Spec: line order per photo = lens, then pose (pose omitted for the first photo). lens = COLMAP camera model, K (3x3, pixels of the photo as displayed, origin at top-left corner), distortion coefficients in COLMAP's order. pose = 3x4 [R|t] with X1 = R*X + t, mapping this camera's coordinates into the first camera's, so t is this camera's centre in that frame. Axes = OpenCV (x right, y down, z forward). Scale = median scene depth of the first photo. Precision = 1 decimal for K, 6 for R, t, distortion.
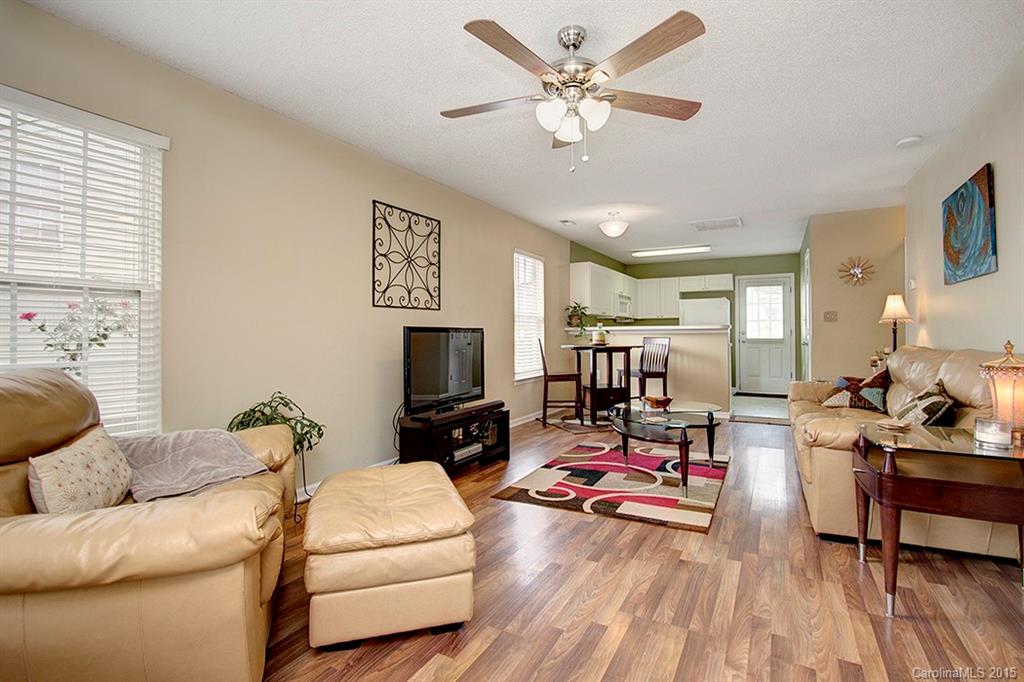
lens RADIAL K [[469.5, 0, 514.3], [0, 469.5, 324.3], [0, 0, 1]] dist [-0.001753, 0.000058]
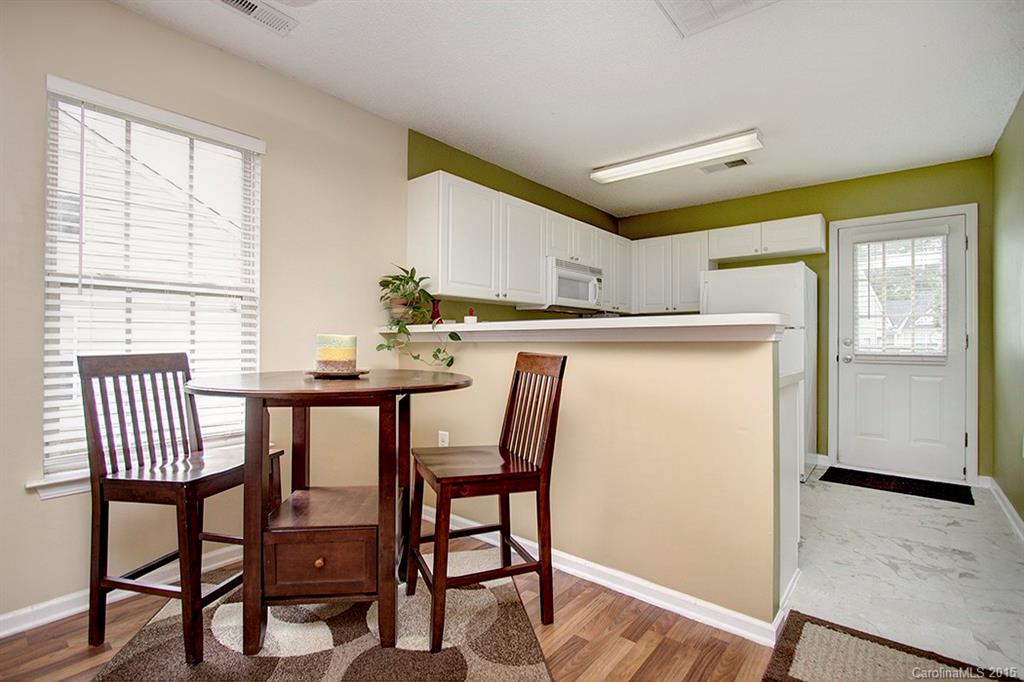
lens RADIAL K [[466.2, 0, 513.4], [0, 466.2, 335.8], [0, 0, 1]] dist [0.000074, 0.000046]
pose [[0.983514, 0.004891, -0.180765, 0.528815], [-0.002786, 0.999925, 0.011897, 0.017857], [0.180810, -0.011197, 0.983454, 1.042353]]
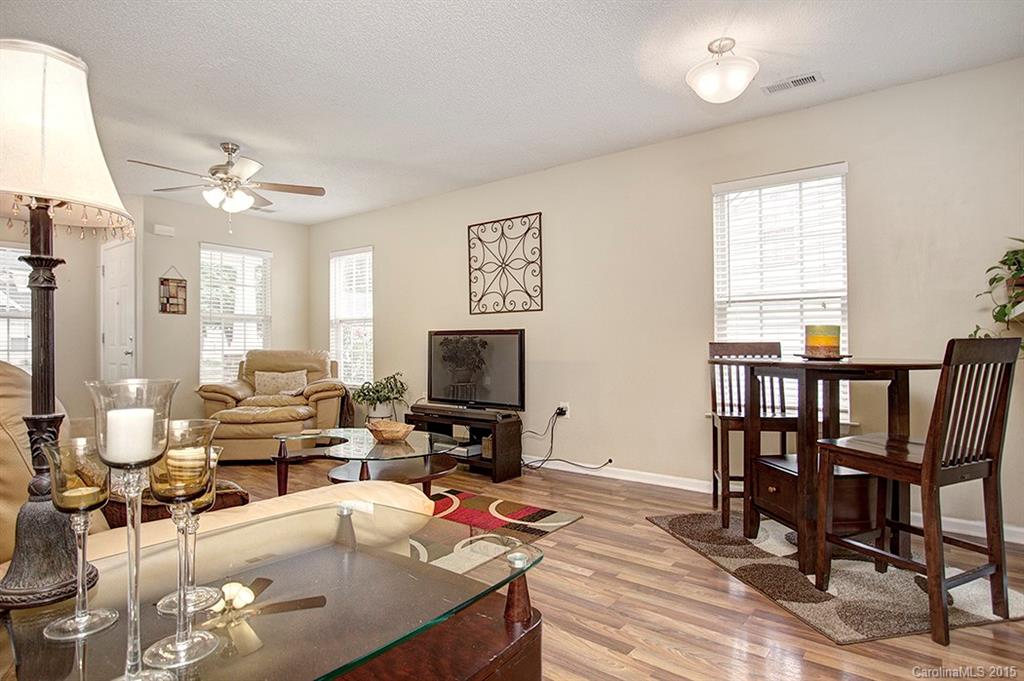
lens RADIAL K [[566.3, 0, 512.0], [0, 566.3, 340.5], [0, 0, 1]] dist [-0.002745, 0.000776]
pose [[-0.152973, -0.008639, -0.988193, 1.012794], [0.018493, 0.999762, -0.011603, 0.043114], [0.988057, -0.020049, -0.152777, 1.206785]]
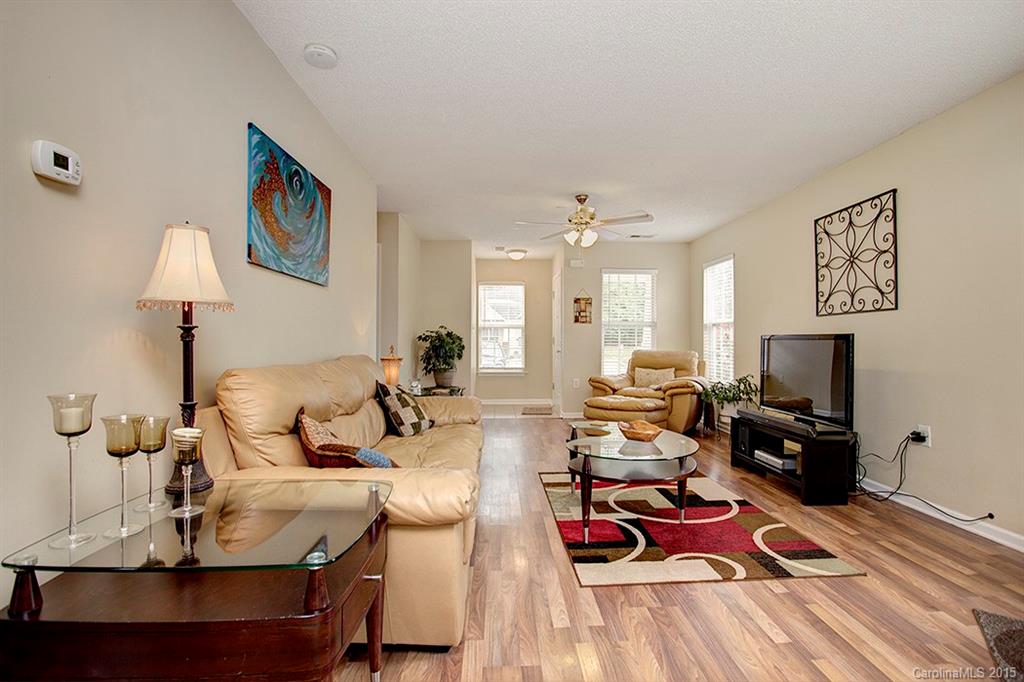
lens RADIAL K [[477.6, 0, 515.5], [0, 477.6, 343.0], [0, 0, 1]] dist [-0.009591, 0.000490]
pose [[-0.851637, 0.003476, -0.524120, 0.808492], [0.010159, 0.999900, -0.009876, 0.026092], [0.524033, -0.013736, -0.851587, 1.437863]]
